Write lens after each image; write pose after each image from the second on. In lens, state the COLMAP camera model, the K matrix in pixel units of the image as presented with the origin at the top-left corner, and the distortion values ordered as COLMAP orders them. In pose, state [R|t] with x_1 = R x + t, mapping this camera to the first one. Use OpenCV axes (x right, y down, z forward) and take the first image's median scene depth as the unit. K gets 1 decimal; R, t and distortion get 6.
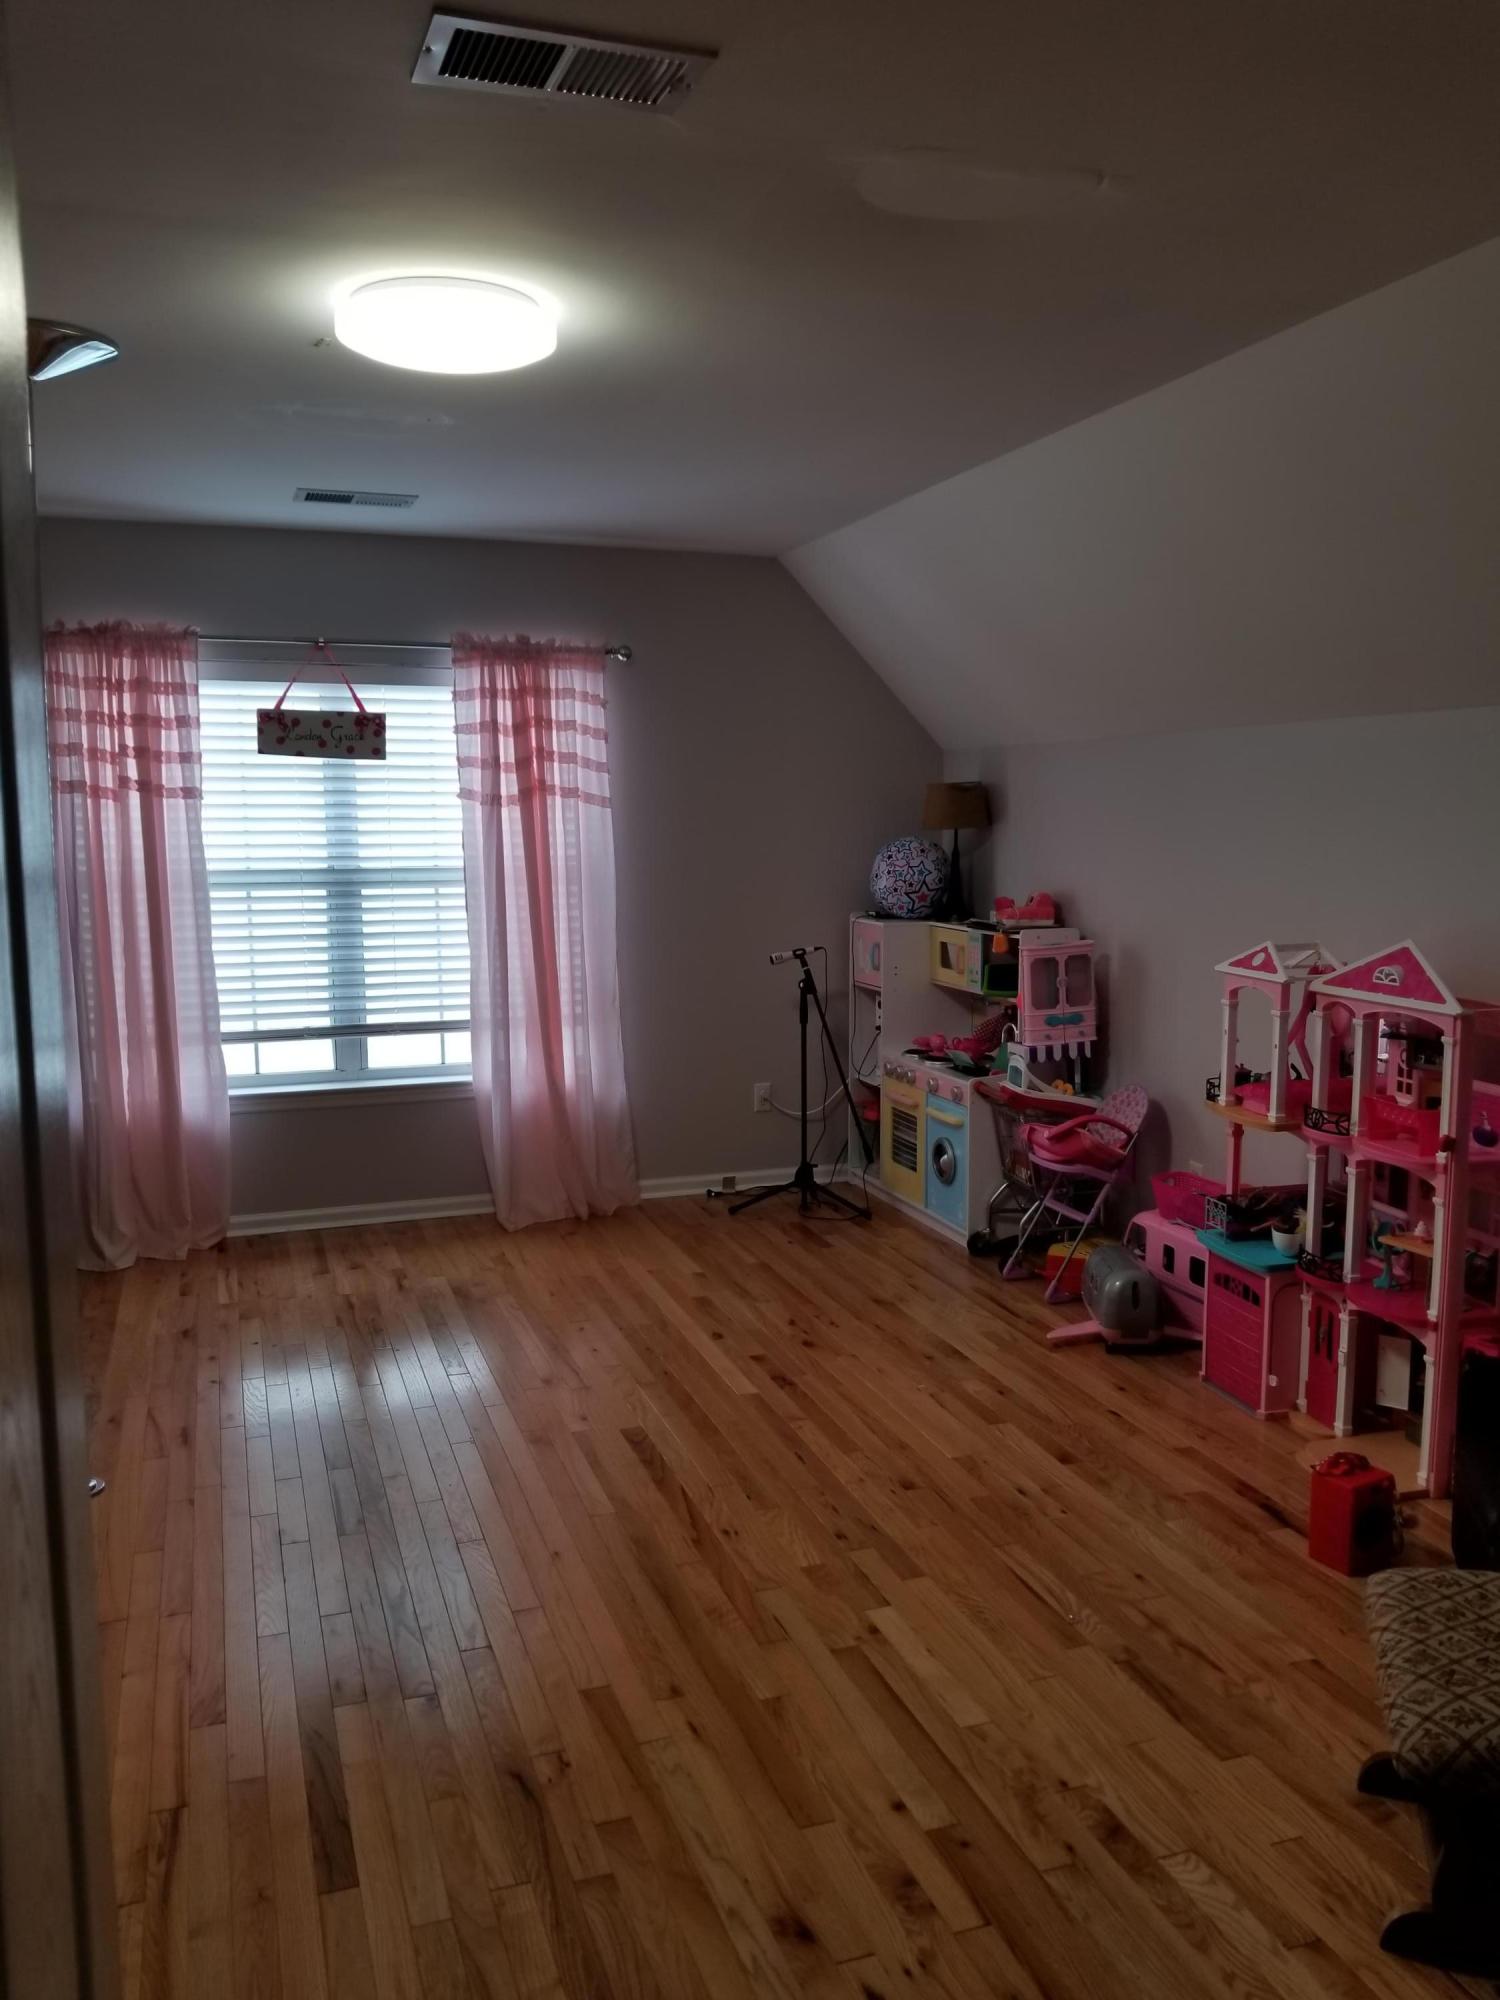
lens RADIAL K [[1584.1, 0, 750.0], [0, 1584.1, 1000.0], [0, 0, 1]] dist [0.112977, -0.218636]
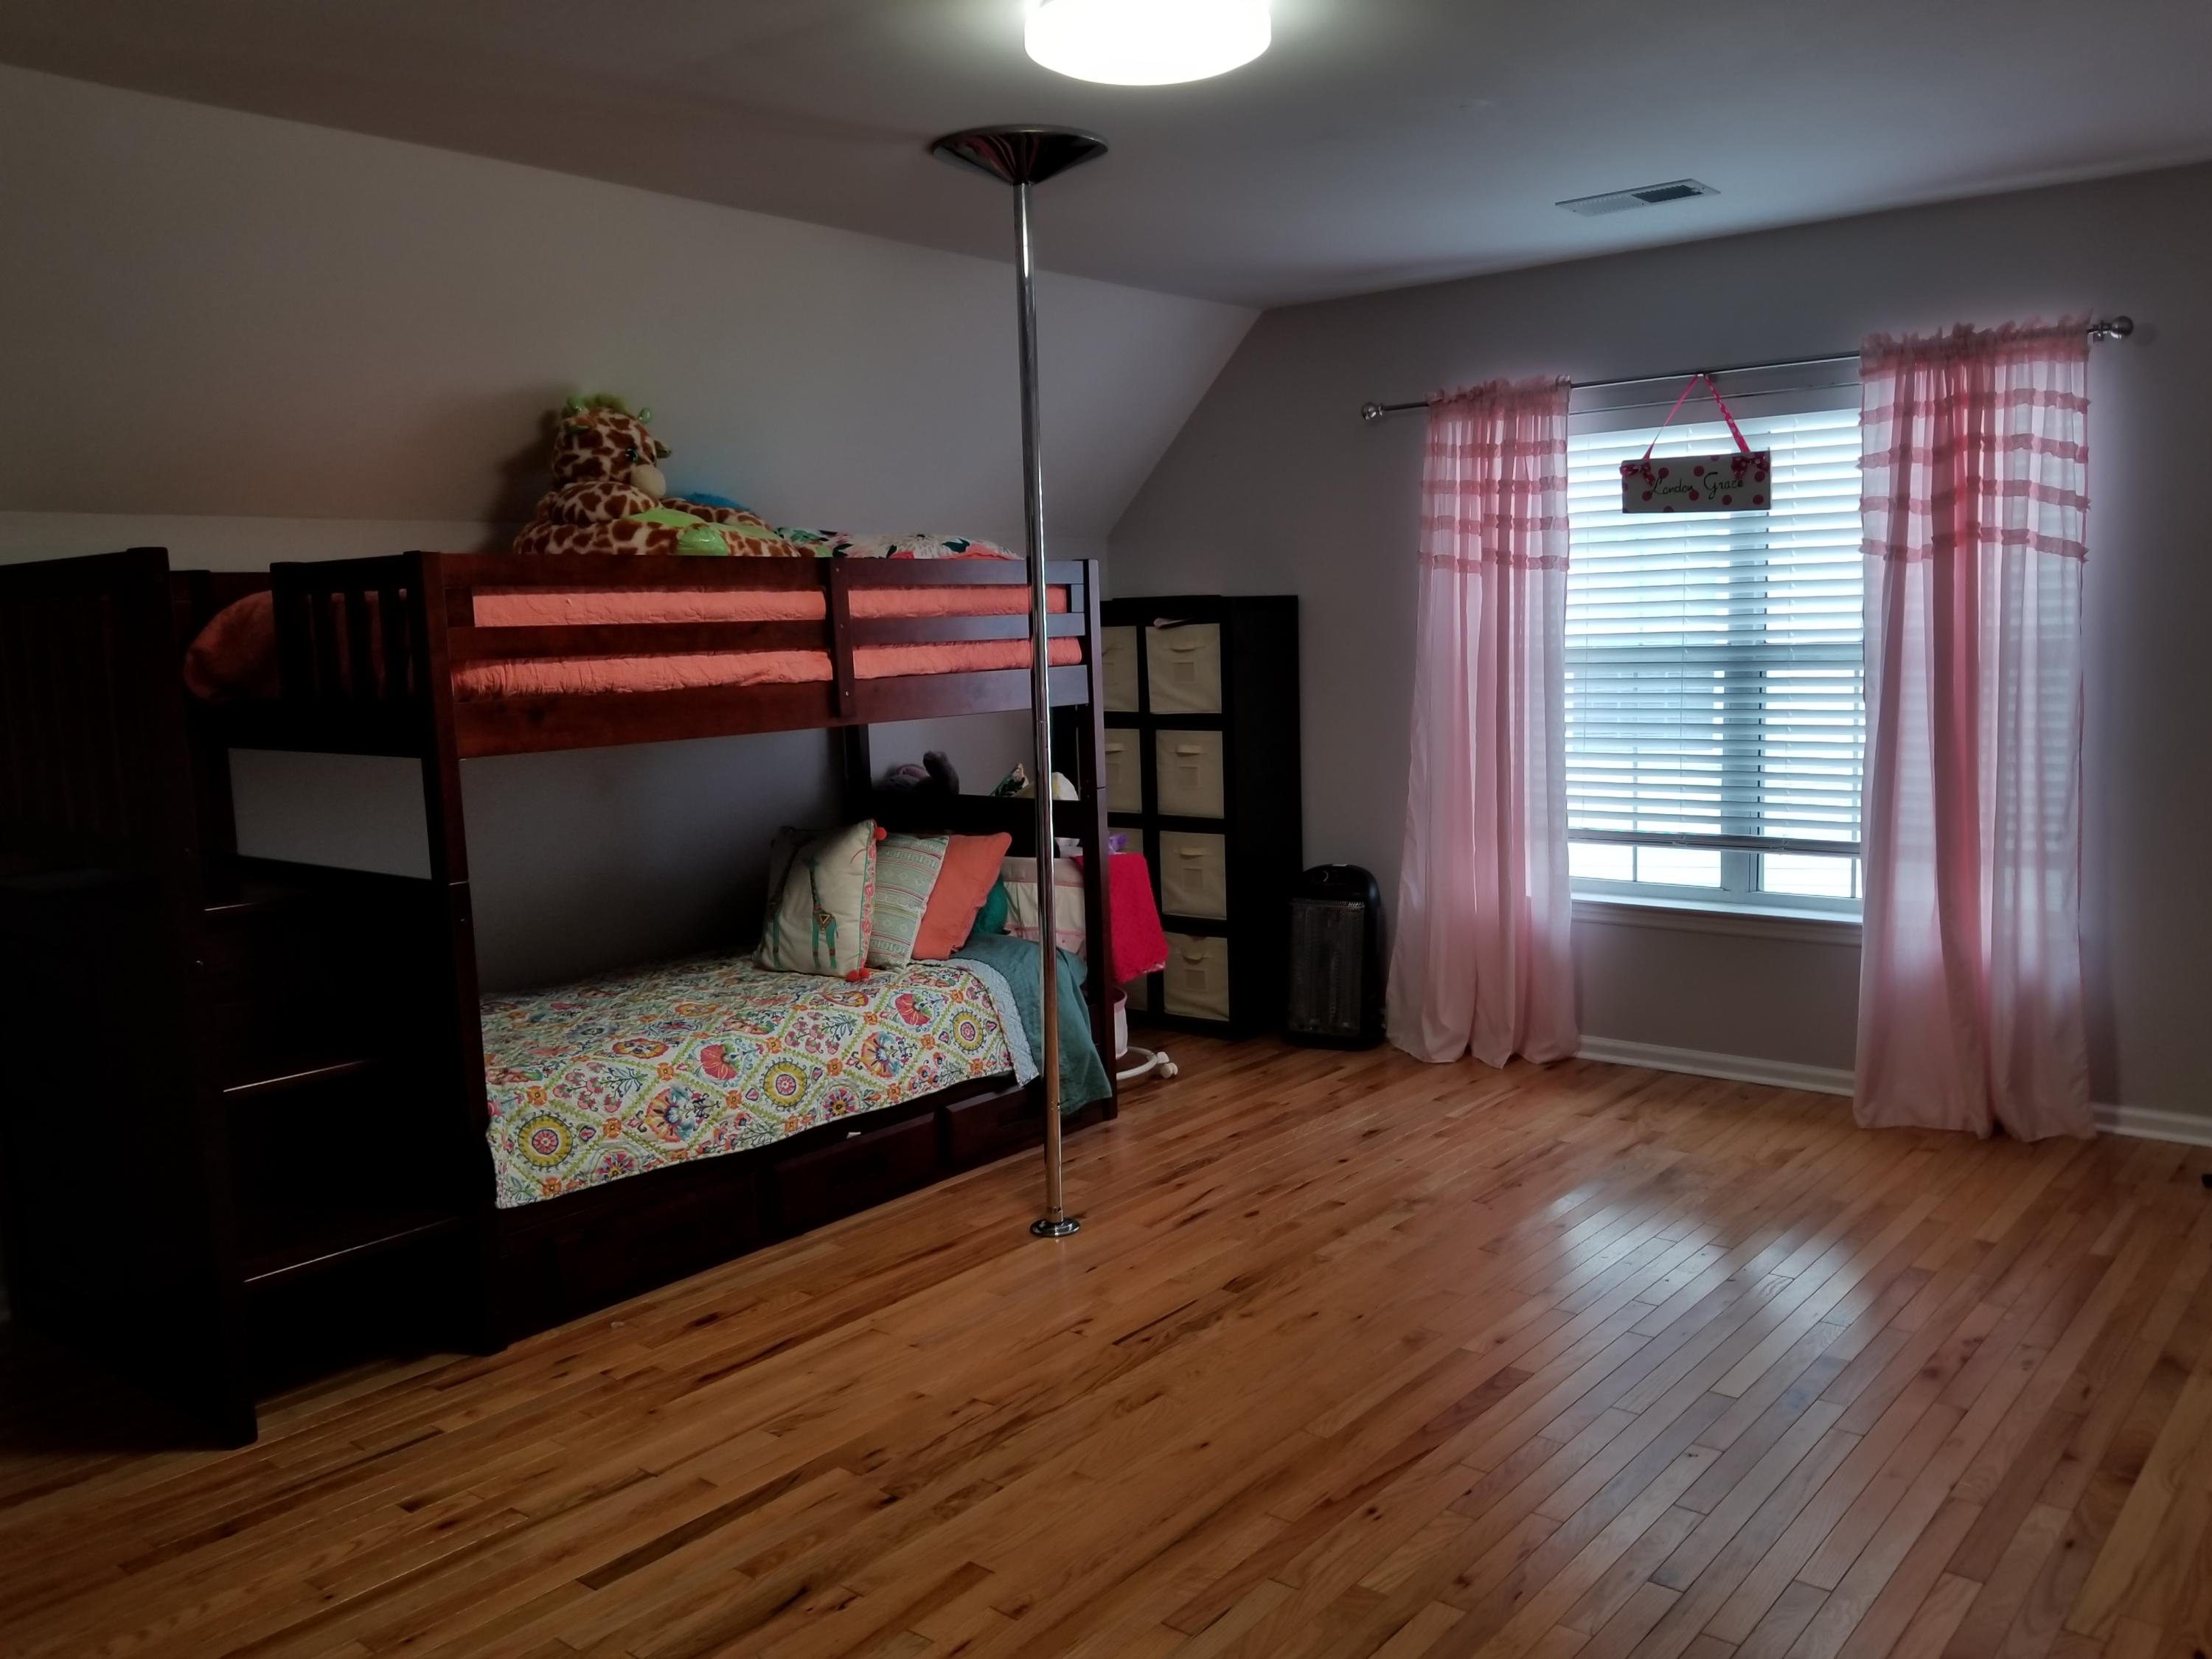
lens RADIAL K [[1752.0, 0, 1121.3], [0, 1752.0, 832.6], [0, 0, 1]] dist [0.112977, -0.218636]
pose [[0.536147, 0.092988, -0.838987, 0.355412], [-0.069758, 0.995395, 0.065745, -0.024589], [0.841237, 0.023277, 0.540165, 0.247104]]
